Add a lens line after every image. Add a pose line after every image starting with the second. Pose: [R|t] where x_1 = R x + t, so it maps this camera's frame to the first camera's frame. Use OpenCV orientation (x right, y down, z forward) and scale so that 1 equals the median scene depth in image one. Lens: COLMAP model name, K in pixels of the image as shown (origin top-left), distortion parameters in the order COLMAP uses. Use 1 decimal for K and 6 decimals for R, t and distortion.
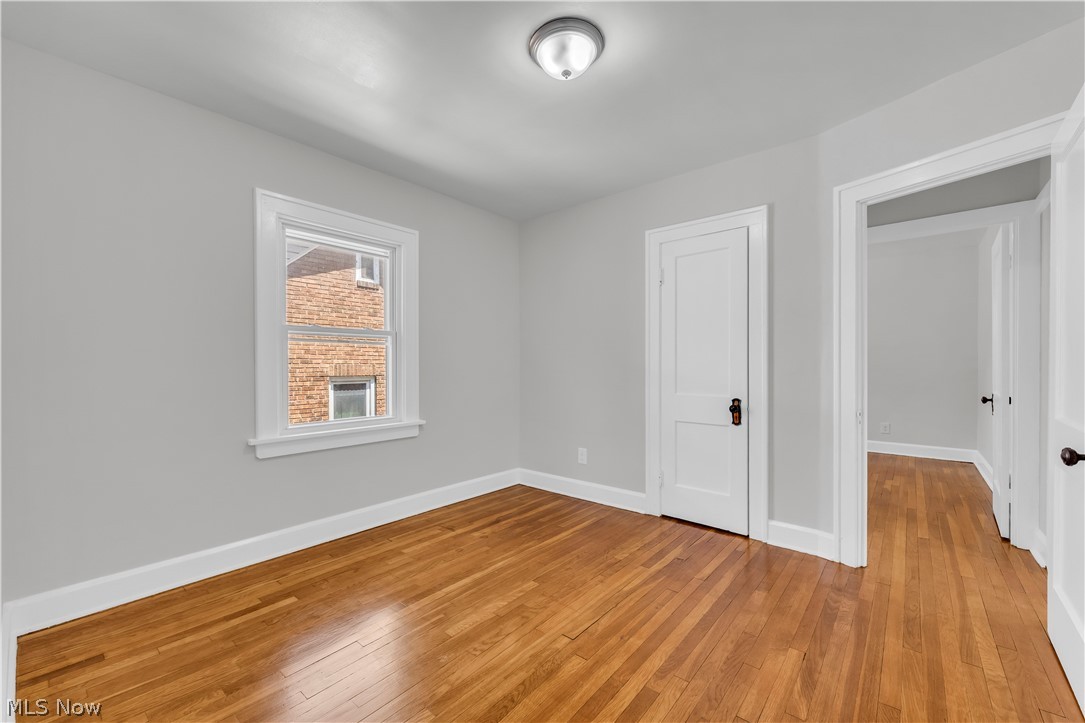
lens RADIAL K [[443.7, 0, 541.5], [0, 443.7, 359.8], [0, 0, 1]] dist [0.003477, 0.000018]
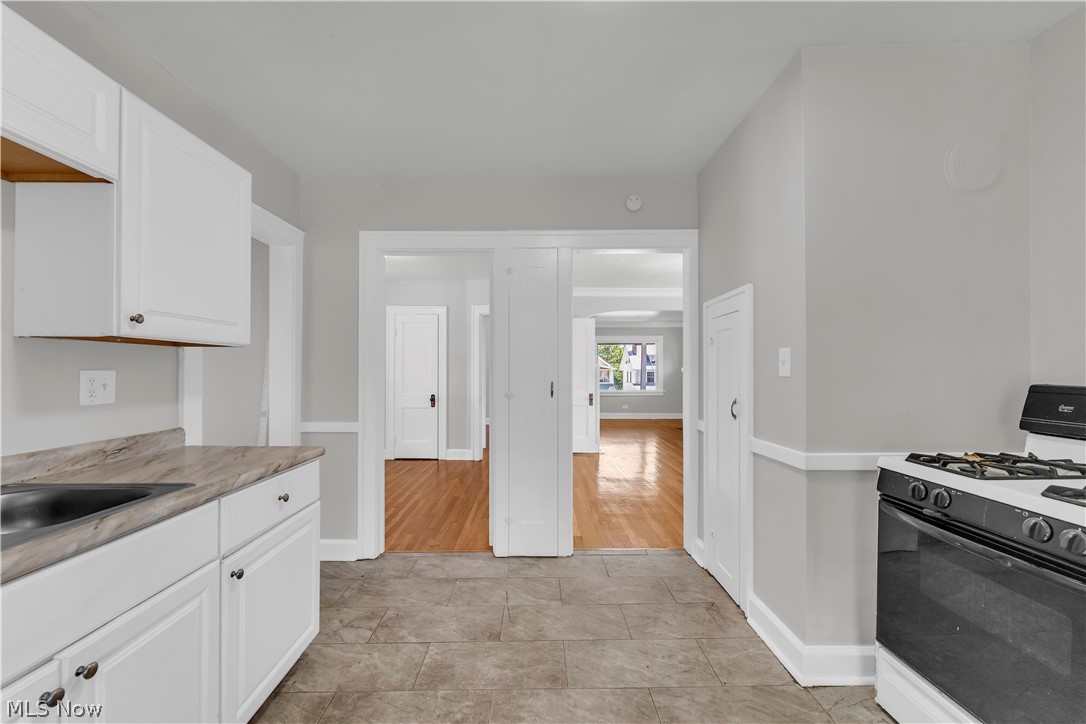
lens RADIAL K [[444.1, 0, 532.5], [0, 444.1, 367.2], [0, 0, 1]] dist [0.003477, 0.000018]
pose [[0.770324, 0.002042, 0.637650, -0.833759], [-0.003289, 0.999994, 0.000770, -0.070112], [-0.637644, -0.002690, 0.770326, -1.423638]]
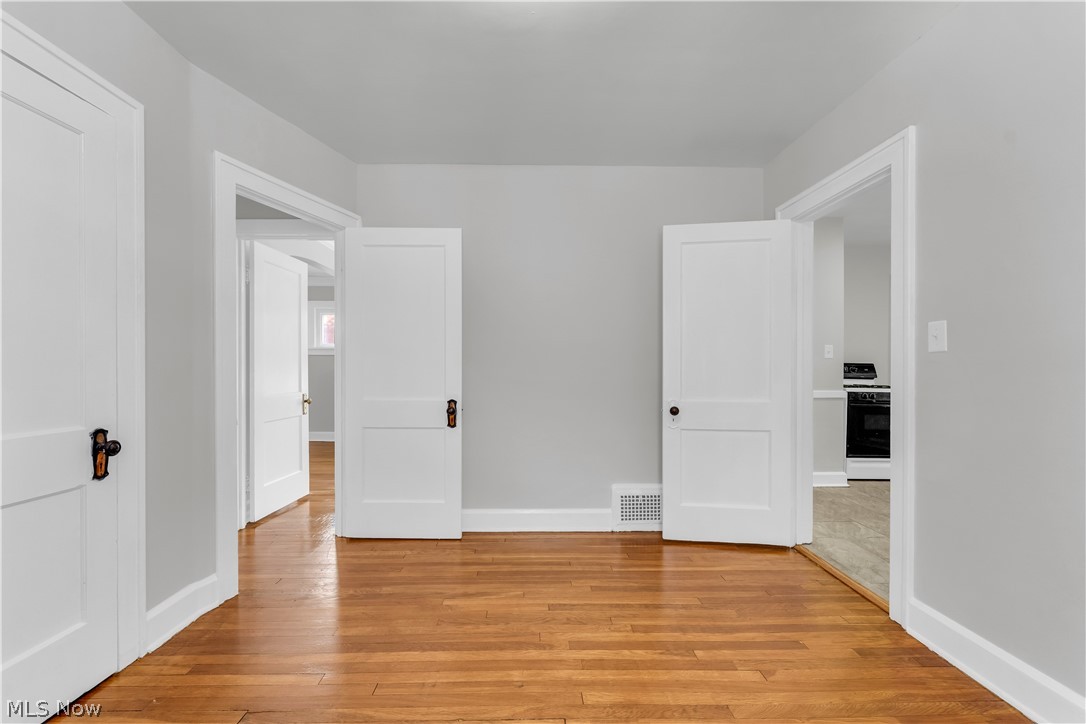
lens RADIAL K [[417.3, 0, 537.4], [0, 417.3, 370.8], [0, 0, 1]] dist [0.002761, 0.000106]
pose [[-0.636730, -0.007134, 0.771054, -0.448779], [-0.010244, 0.999947, 0.000792, 0.013407], [-0.771019, -0.007394, -0.636770, 1.462105]]
